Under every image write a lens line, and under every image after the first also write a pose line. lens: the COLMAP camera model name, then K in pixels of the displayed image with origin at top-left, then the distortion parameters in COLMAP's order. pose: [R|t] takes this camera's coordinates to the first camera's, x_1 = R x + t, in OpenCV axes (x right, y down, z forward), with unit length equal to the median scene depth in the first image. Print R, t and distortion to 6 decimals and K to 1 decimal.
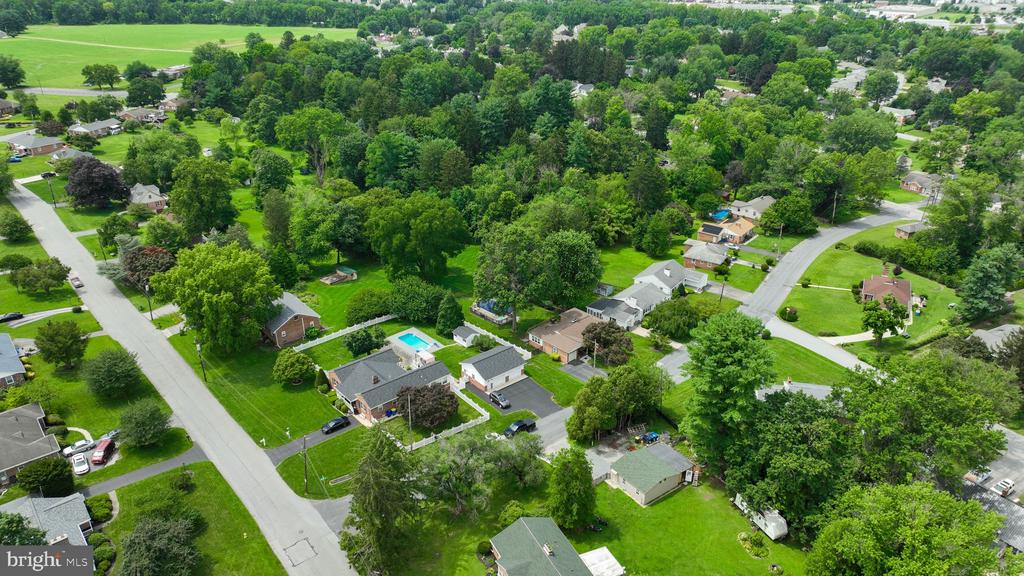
lens RADIAL K [[719.0, 0, 514.0], [0, 719.0, 288.6], [0, 0, 1]] dist [0.003526, 0.006101]
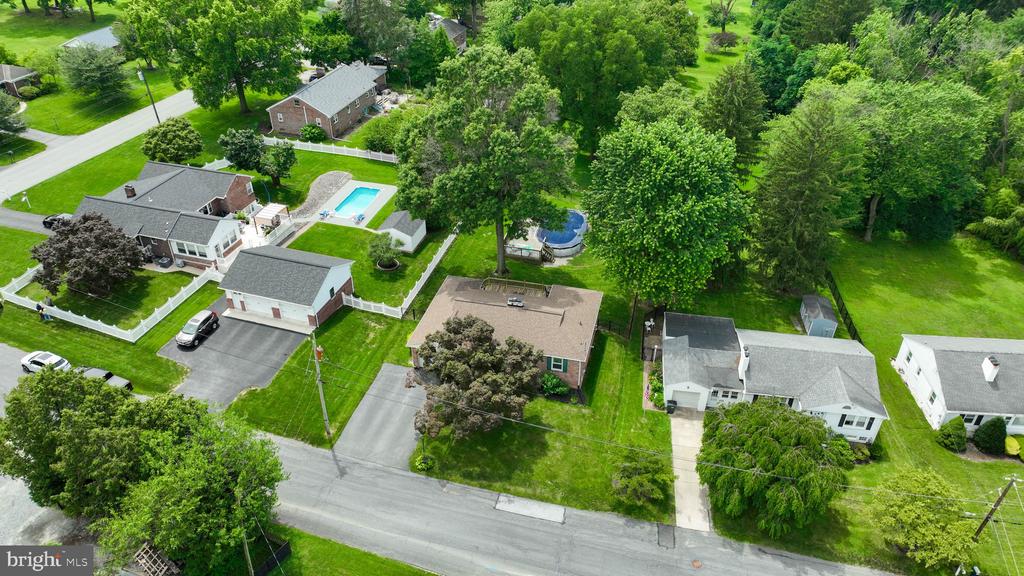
lens RADIAL K [[719.0, 0, 514.0], [0, 719.0, 288.6], [0, 0, 1]] dist [0.003526, 0.006101]
pose [[0.531564, 0.475894, -0.700689, 0.382603], [-0.369729, 0.874636, 0.313548, -0.097320], [0.762064, 0.092394, 0.640876, 0.731413]]
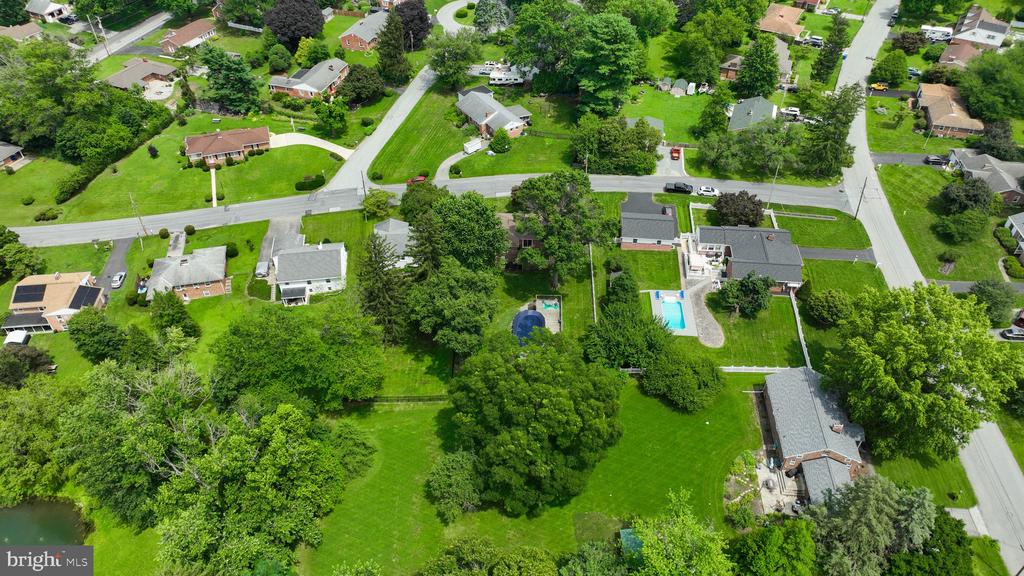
lens RADIAL K [[719.0, 0, 514.0], [0, 719.0, 288.6], [0, 0, 1]] dist [0.003526, 0.006101]
pose [[-0.698356, -0.478806, 0.532019, -0.446354], [0.307679, 0.470299, 0.827135, -0.700886], [-0.646245, 0.741326, -0.181118, 1.262698]]
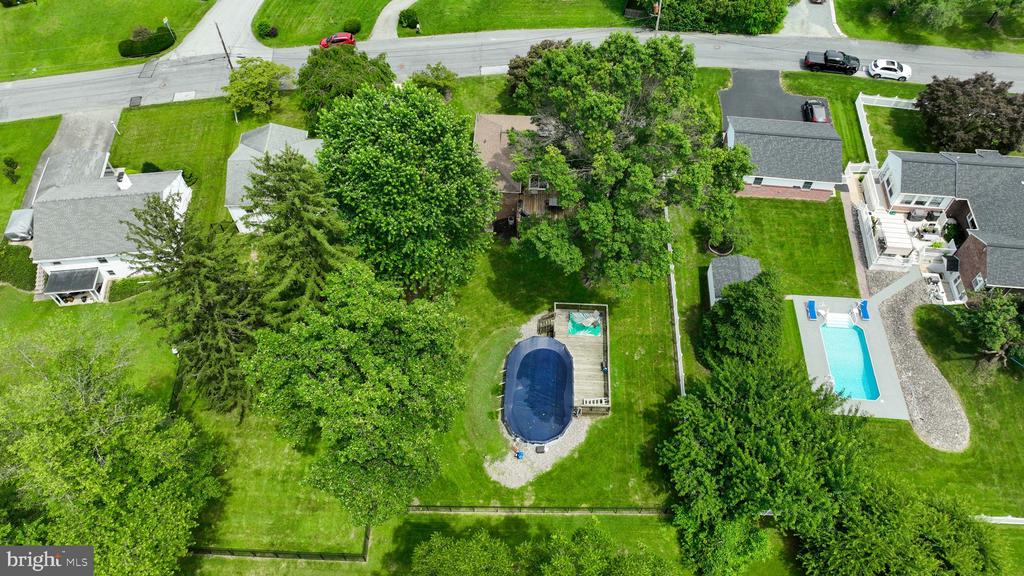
lens RADIAL K [[719.0, 0, 514.0], [0, 719.0, 288.6], [0, 0, 1]] dist [0.003526, 0.006101]
pose [[-0.686781, -0.587784, 0.427600, -0.159792], [0.314006, 0.290634, 0.903843, -0.353045], [-0.655539, 0.755011, -0.015034, 1.106936]]
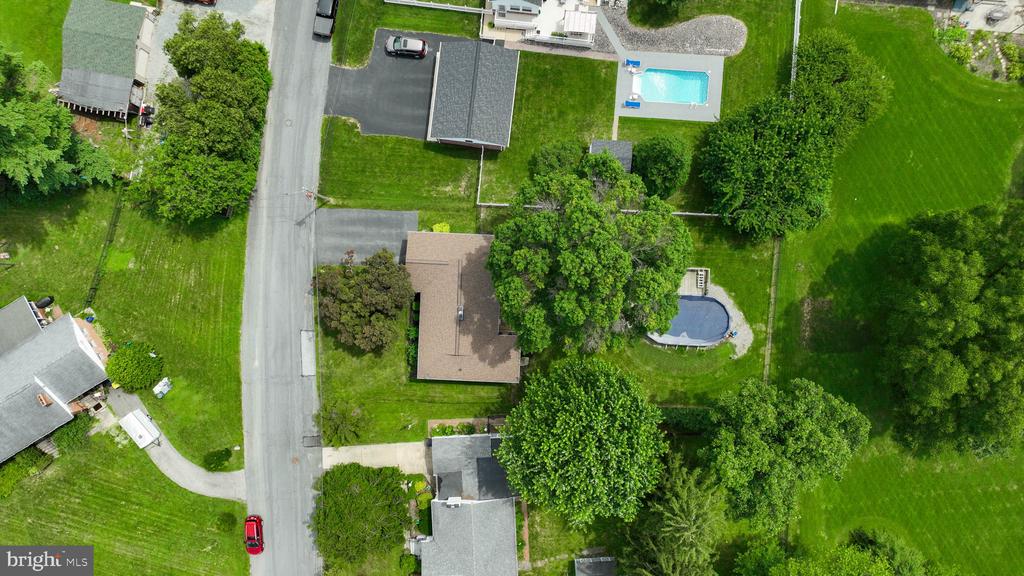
lens RADIAL K [[719.0, 0, 514.0], [0, 719.0, 288.6], [0, 0, 1]] dist [0.003526, 0.006101]
pose [[-0.724316, 0.689450, -0.004984, 0.048775], [-0.298790, -0.307369, 0.903465, -0.408640], [0.621362, 0.655883, 0.428633, 0.809115]]
